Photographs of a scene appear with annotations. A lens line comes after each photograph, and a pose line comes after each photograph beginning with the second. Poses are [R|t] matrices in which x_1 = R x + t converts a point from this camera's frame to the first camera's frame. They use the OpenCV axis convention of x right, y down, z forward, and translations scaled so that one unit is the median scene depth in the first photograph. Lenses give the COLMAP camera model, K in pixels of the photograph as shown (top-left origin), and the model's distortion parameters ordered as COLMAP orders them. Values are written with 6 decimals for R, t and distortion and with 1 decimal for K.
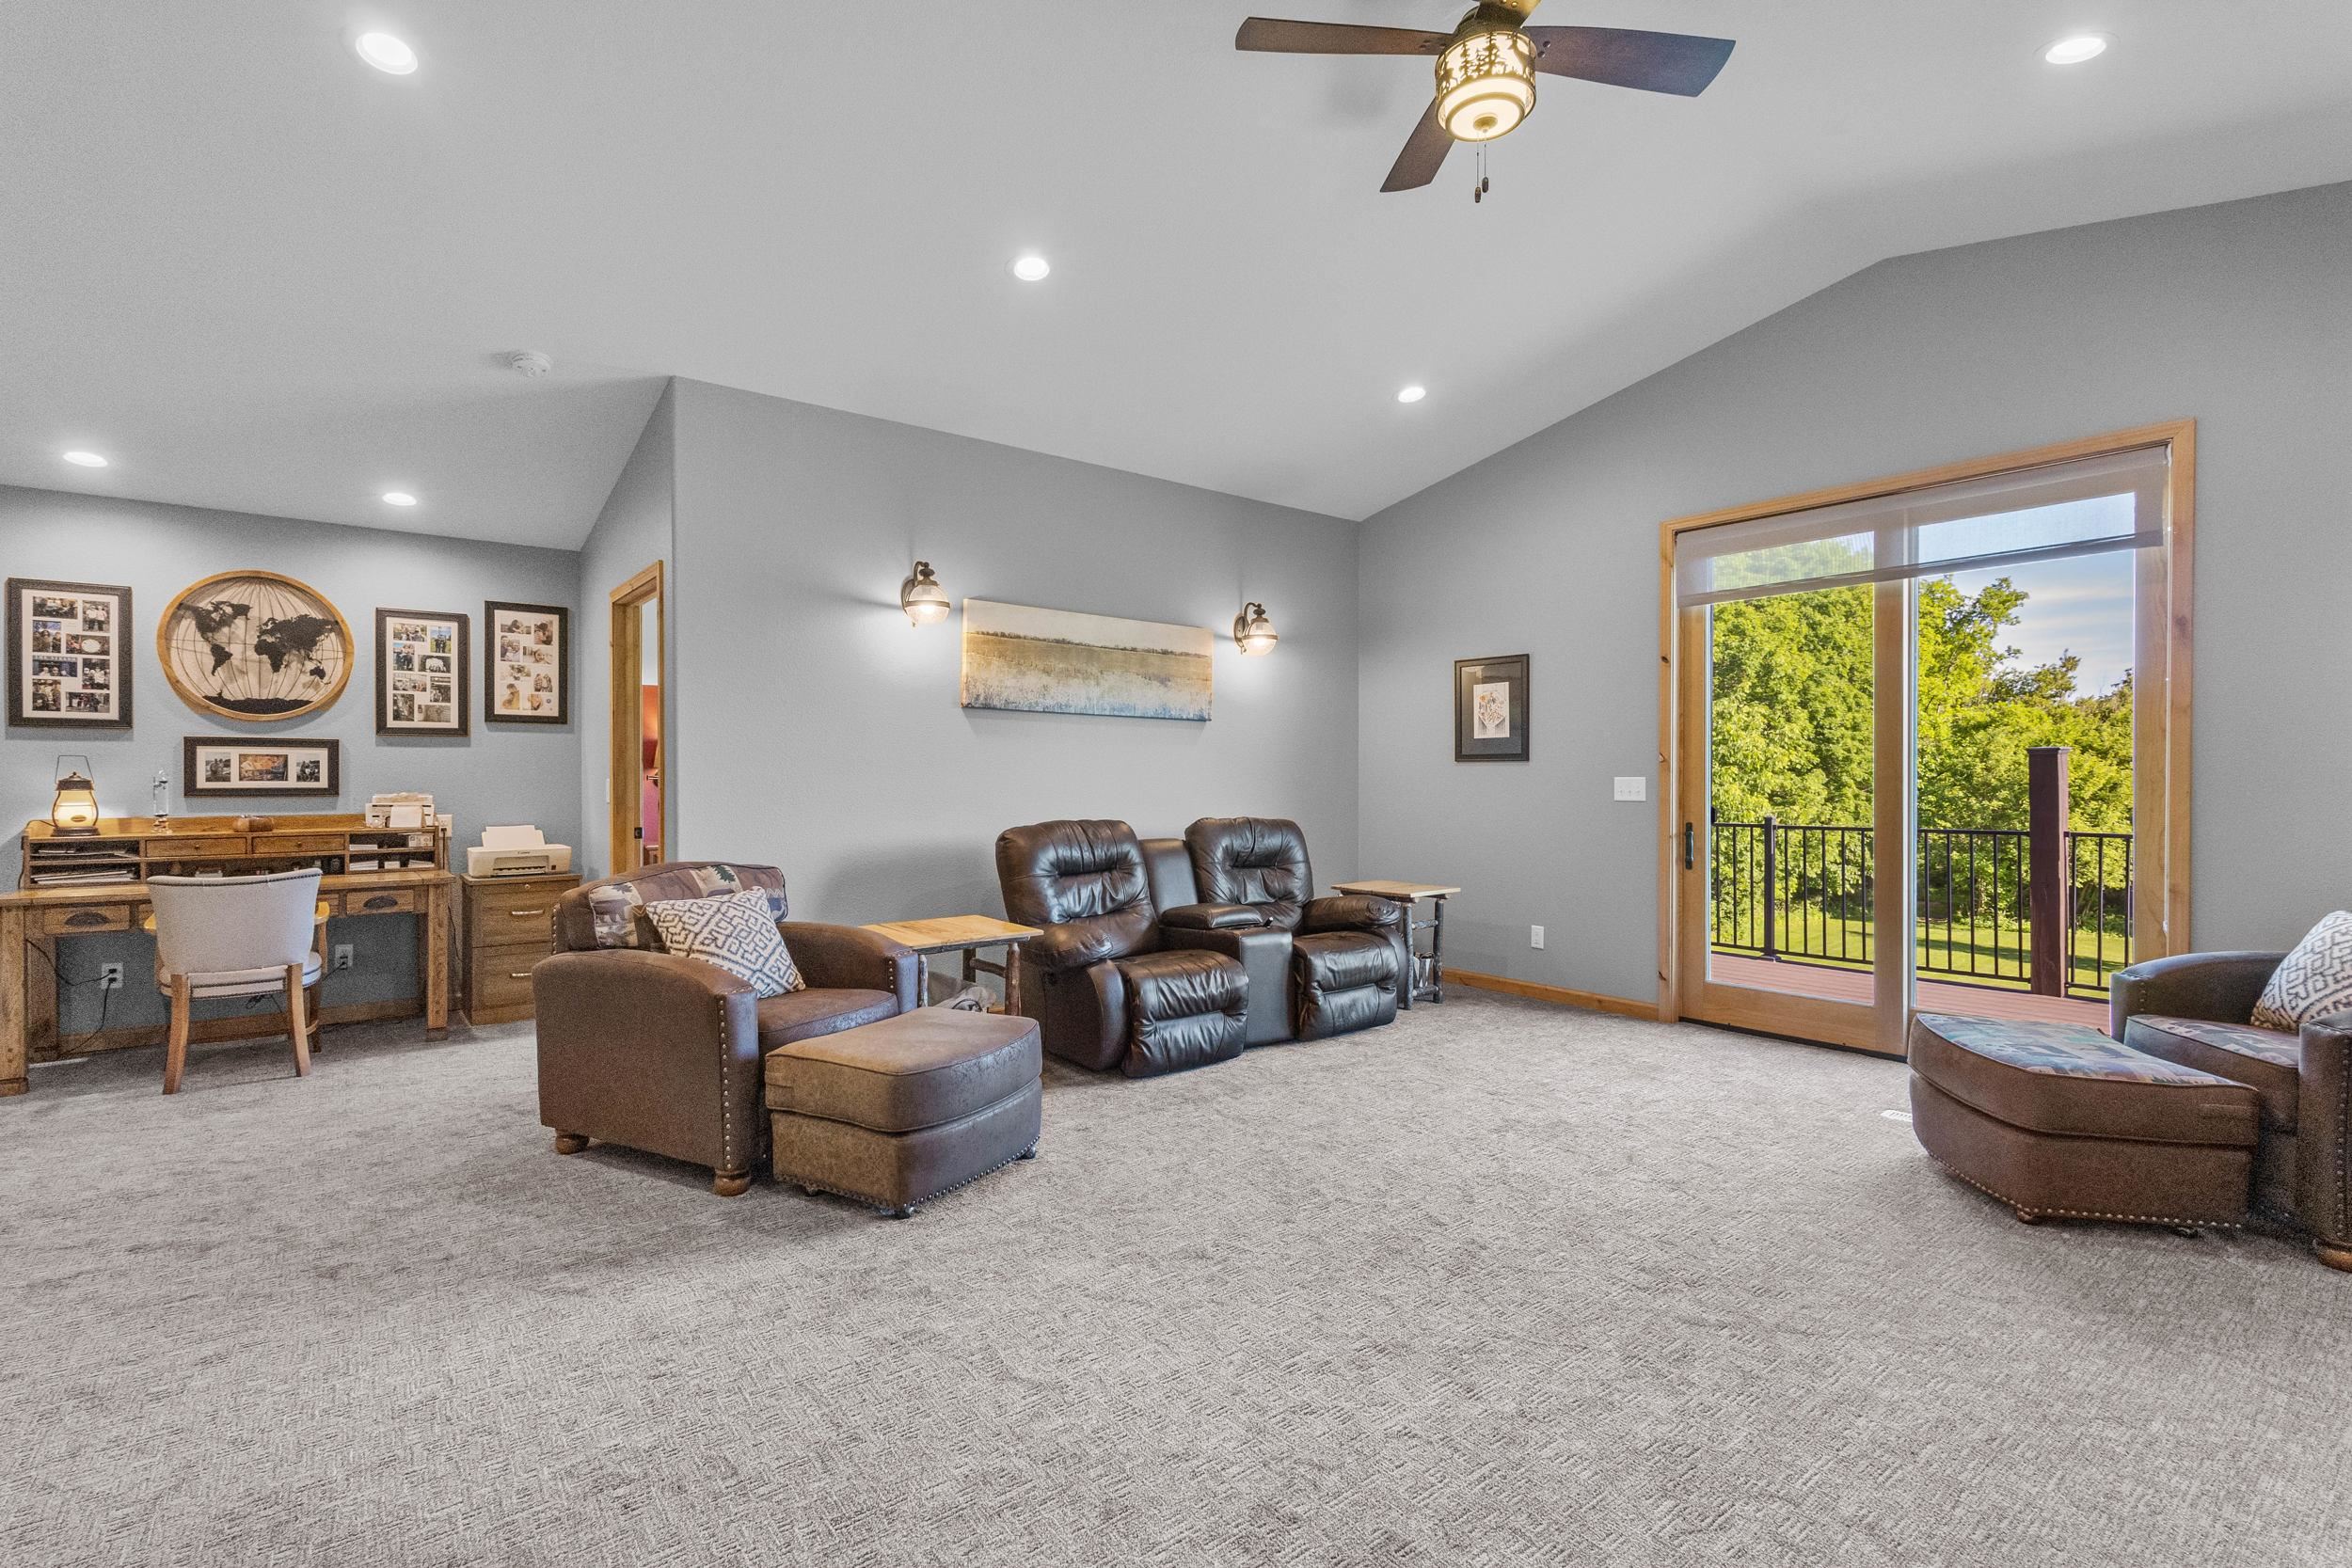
lens RADIAL K [[1084.6, 0, 1189.9], [0, 1084.6, 787.2], [0, 0, 1]] dist [0.009754, -0.002823]
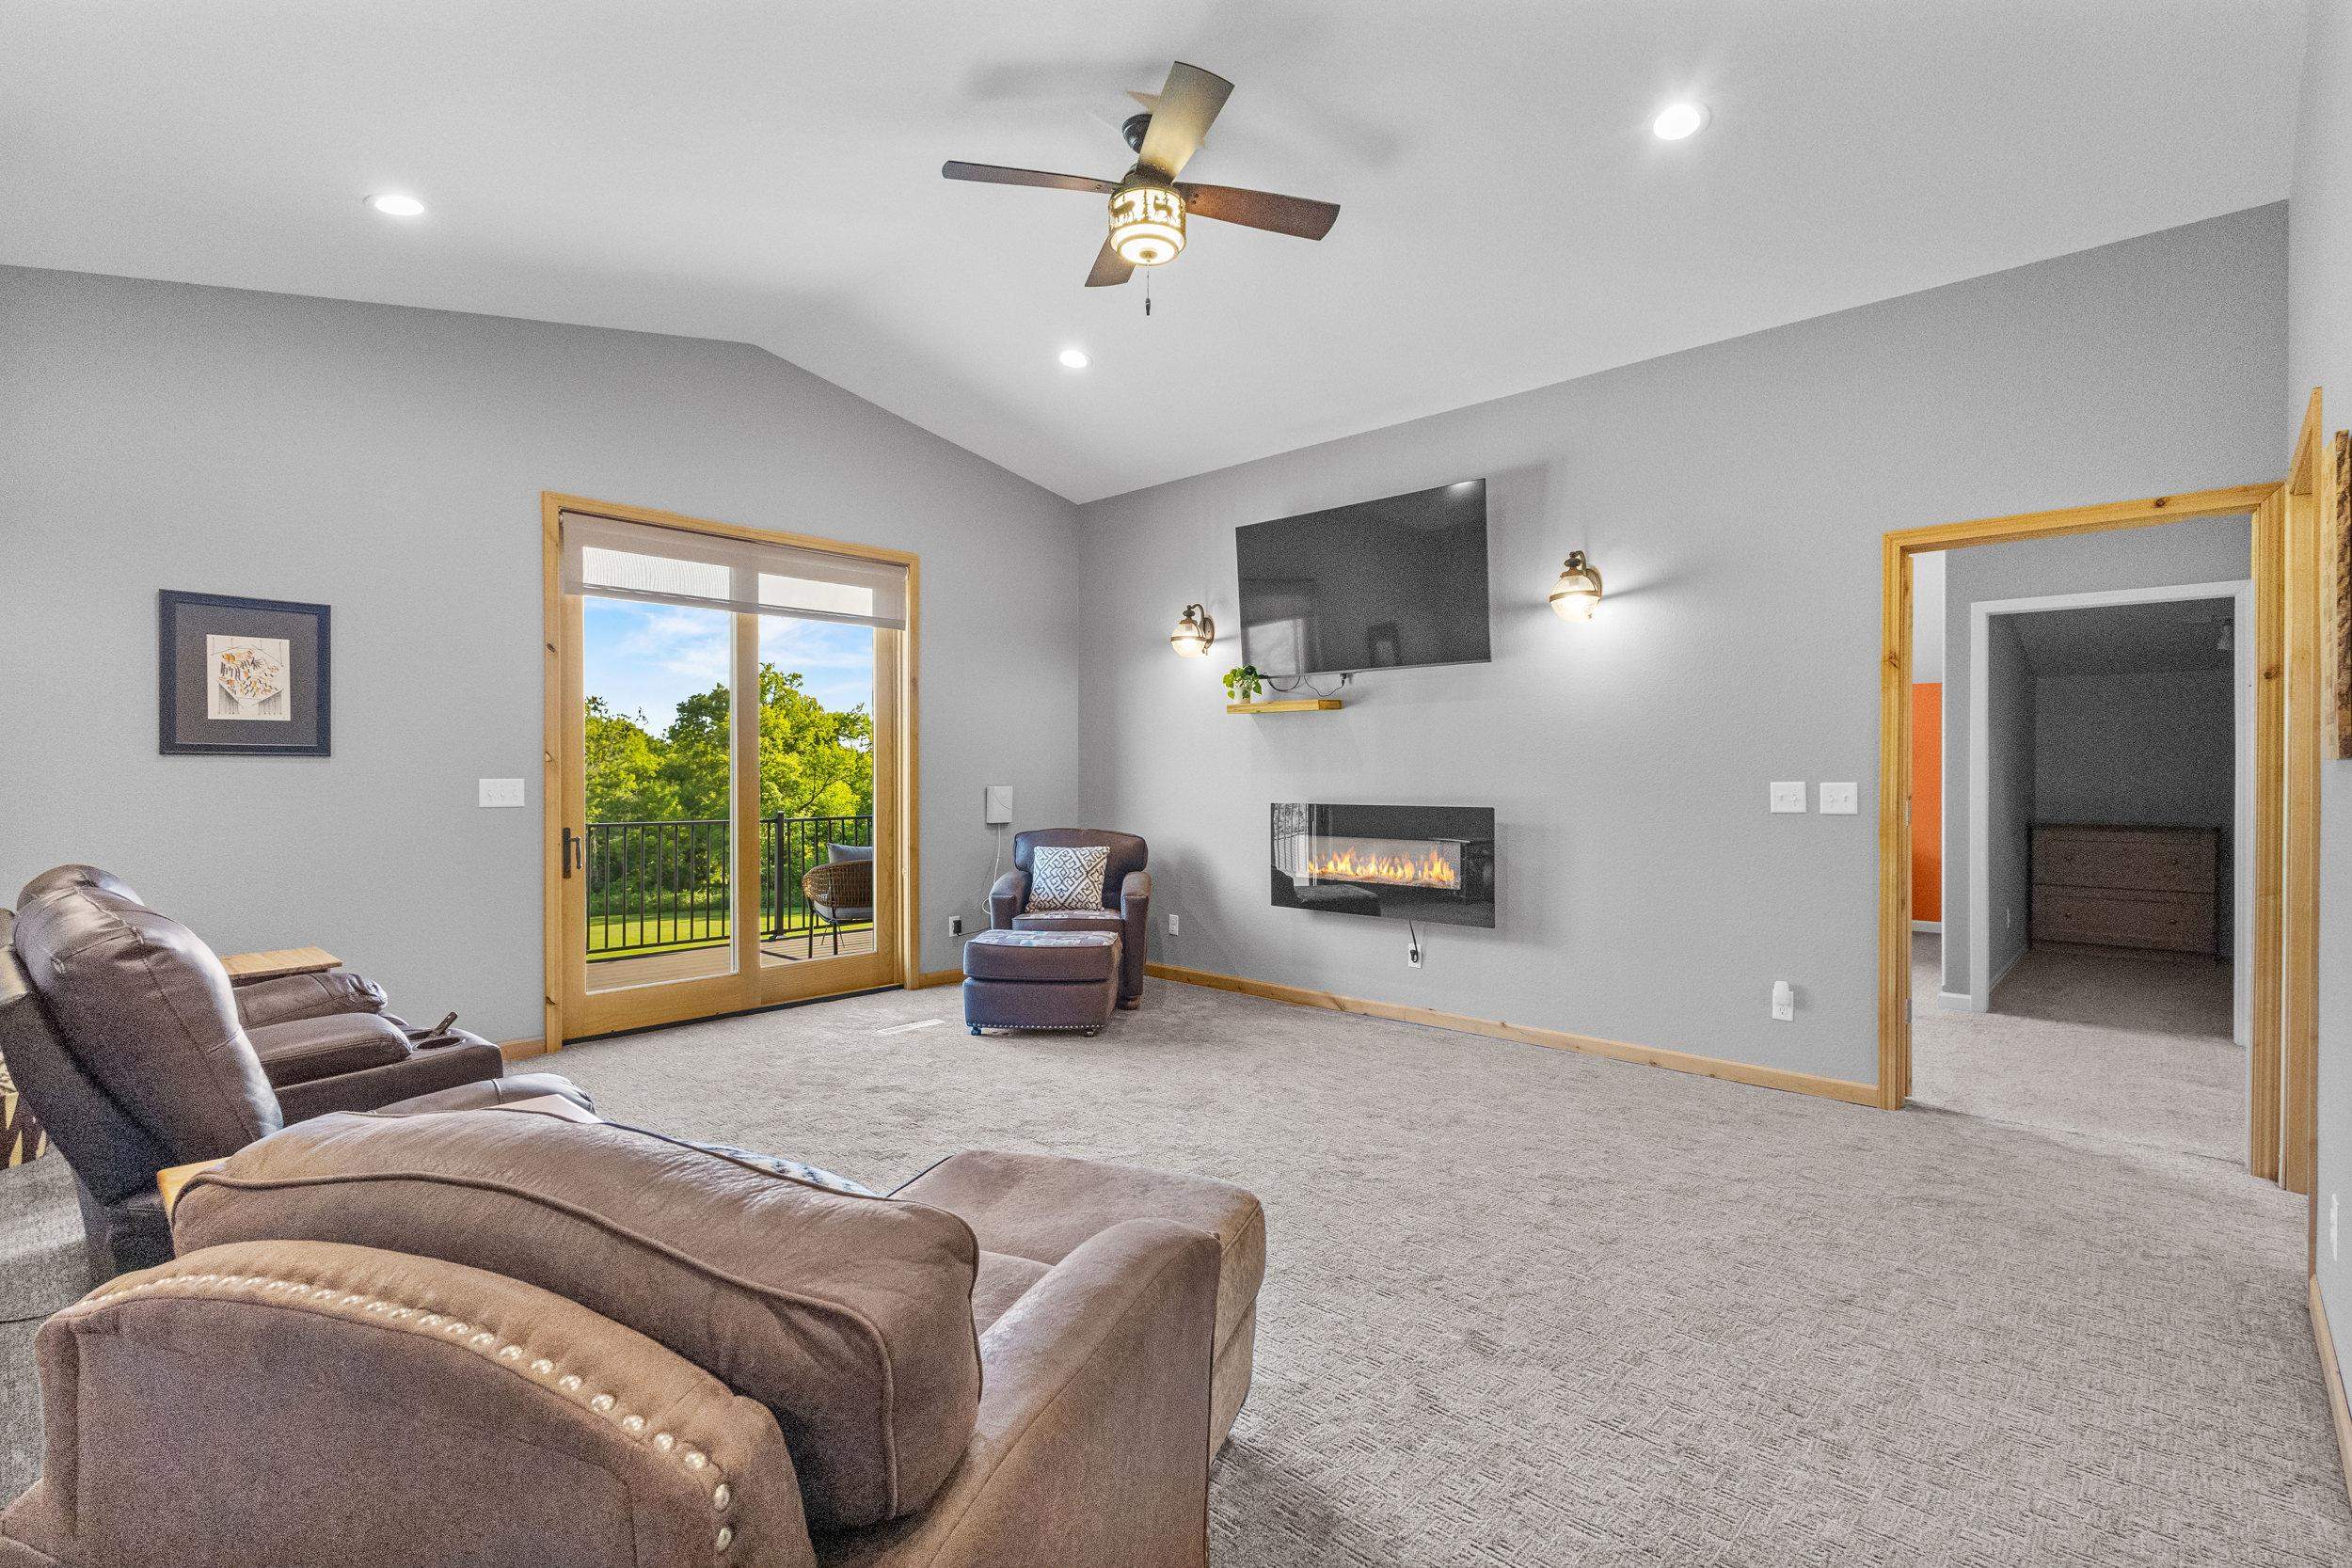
lens RADIAL K [[1084.6, 0, 1176.5], [0, 1084.6, 781.2], [0, 0, 1]] dist [0.009754, -0.002823]
pose [[-0.176117, -0.005016, 0.984356, -0.545424], [0.012155, 0.999900, 0.007270, -0.007545], [-0.984294, 0.013245, -0.176039, 0.661131]]
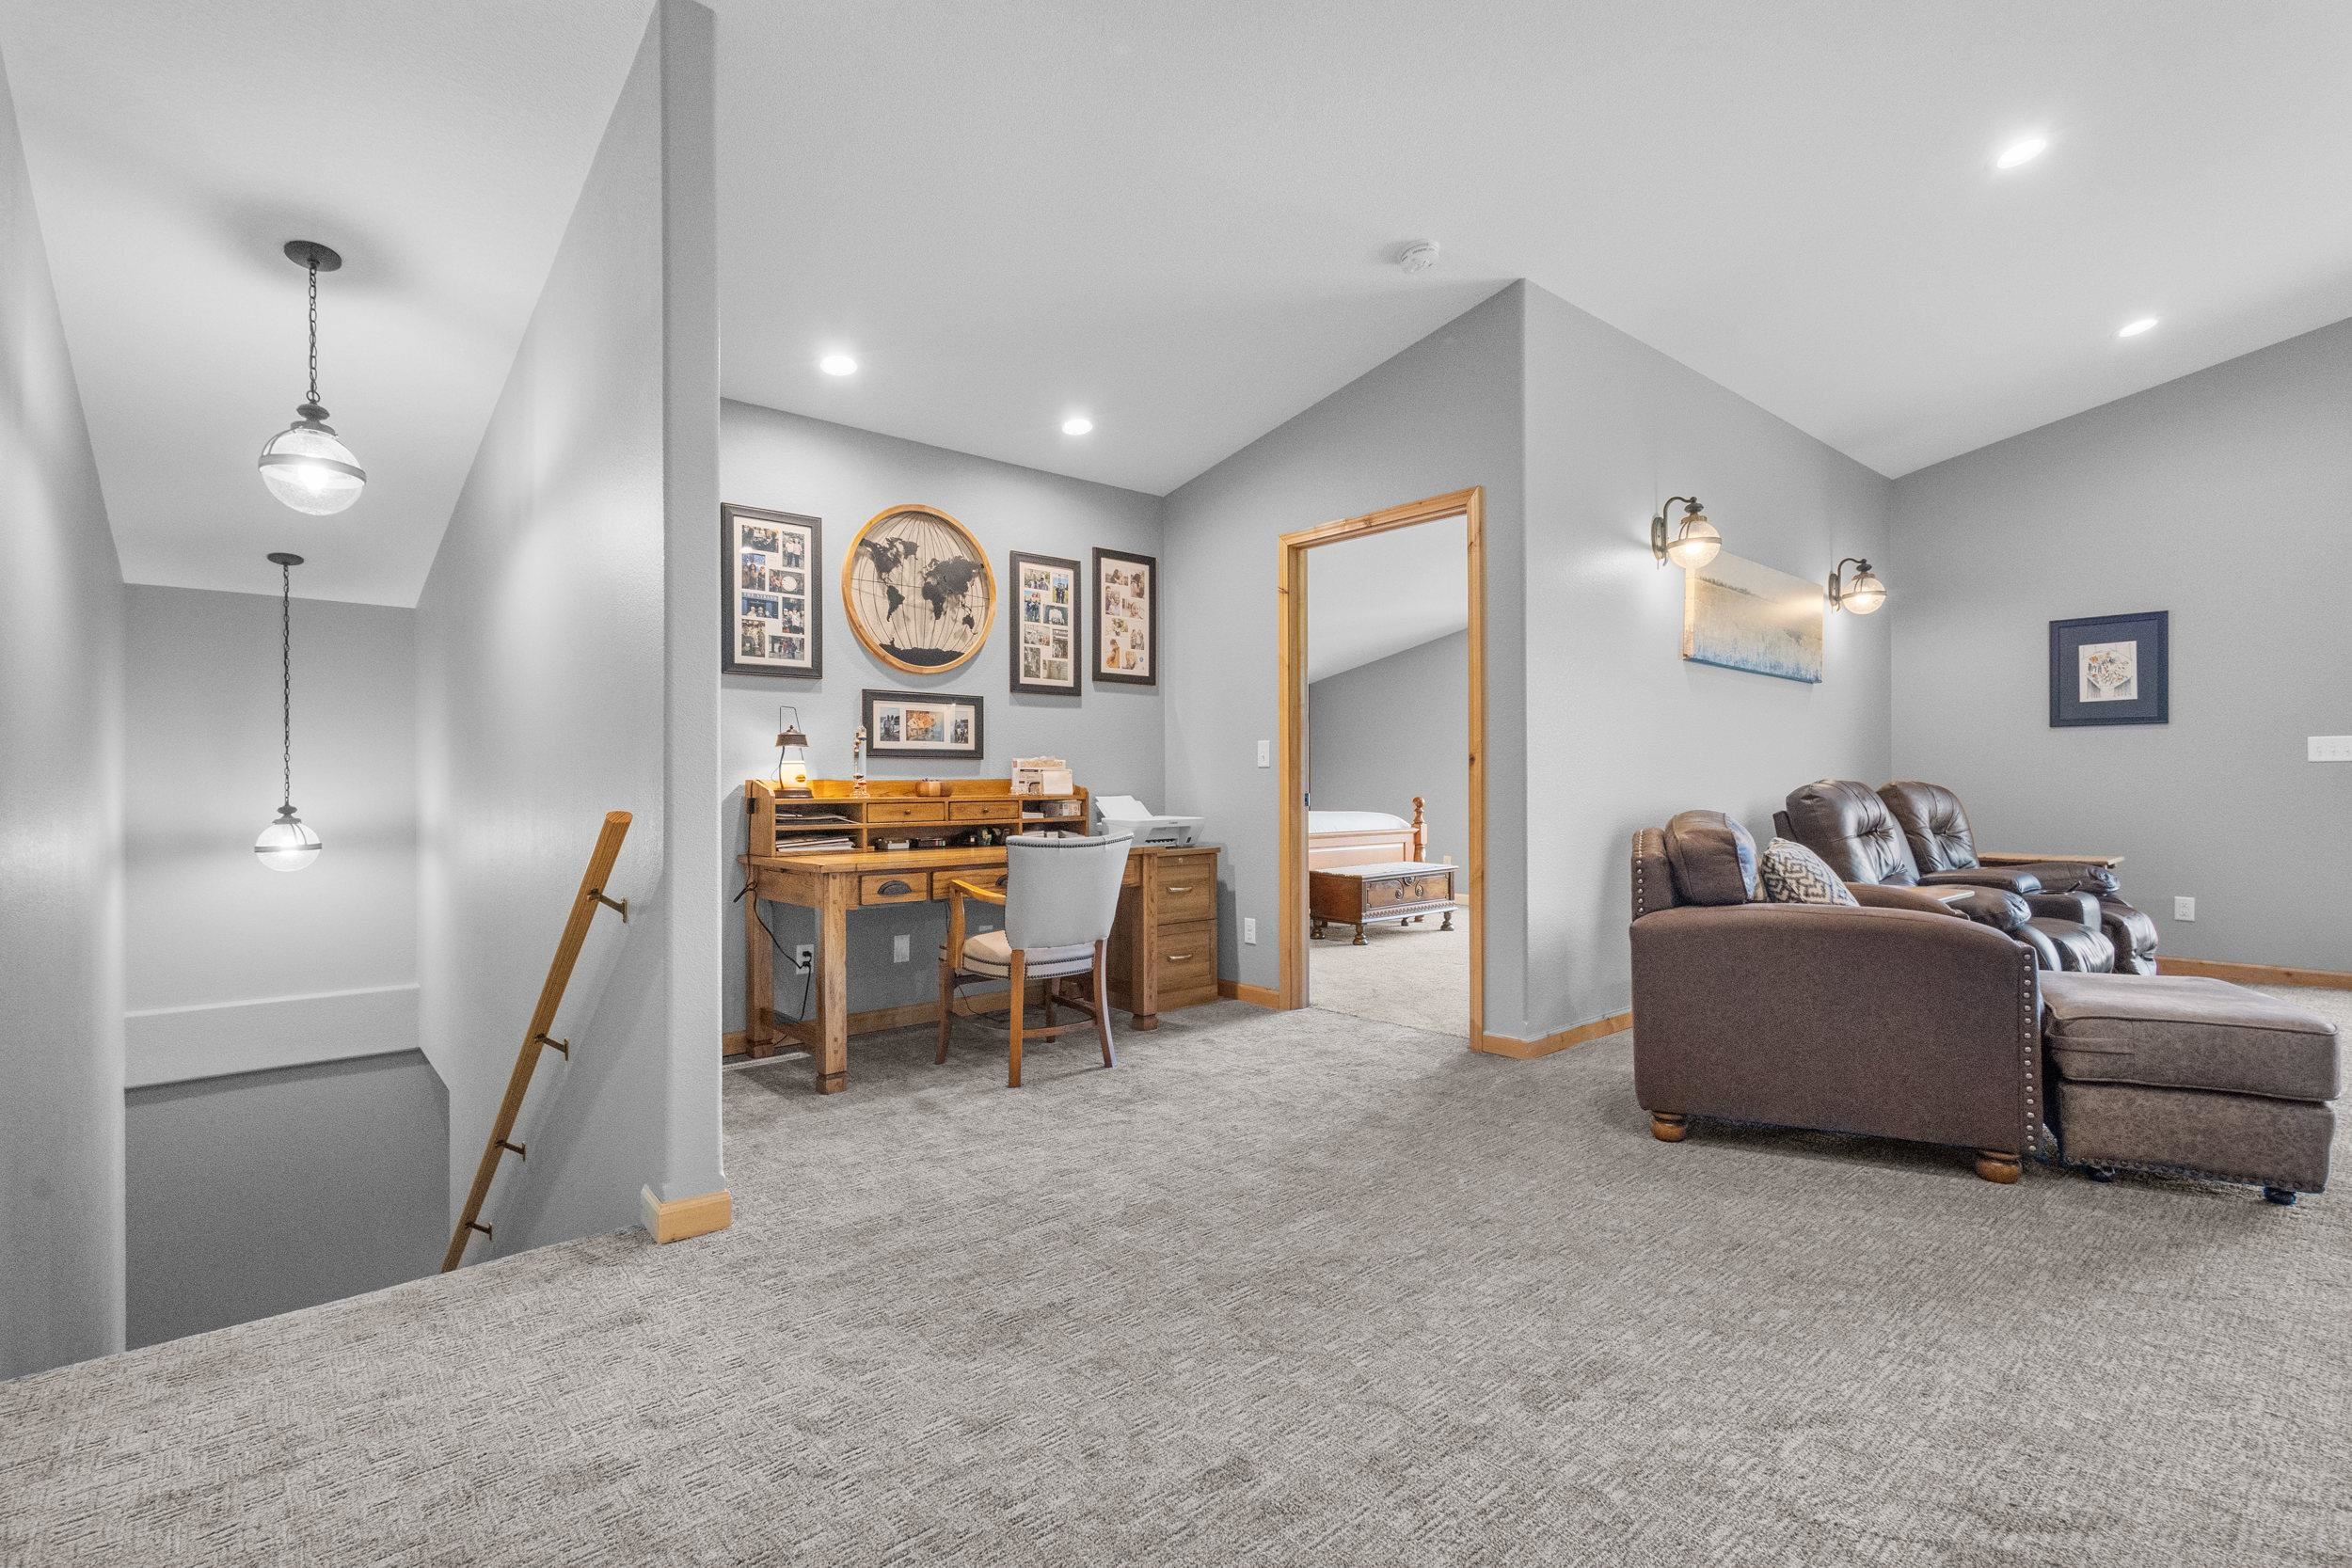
lens RADIAL K [[1084.6, 0, 1177.9], [0, 1084.6, 791.8], [0, 0, 1]] dist [0.009754, -0.002823]
pose [[0.998663, -0.005014, 0.051441, -0.682591], [0.005260, 0.999975, -0.004662, 0.040534], [-0.051417, 0.004927, 0.998665, 0.103167]]
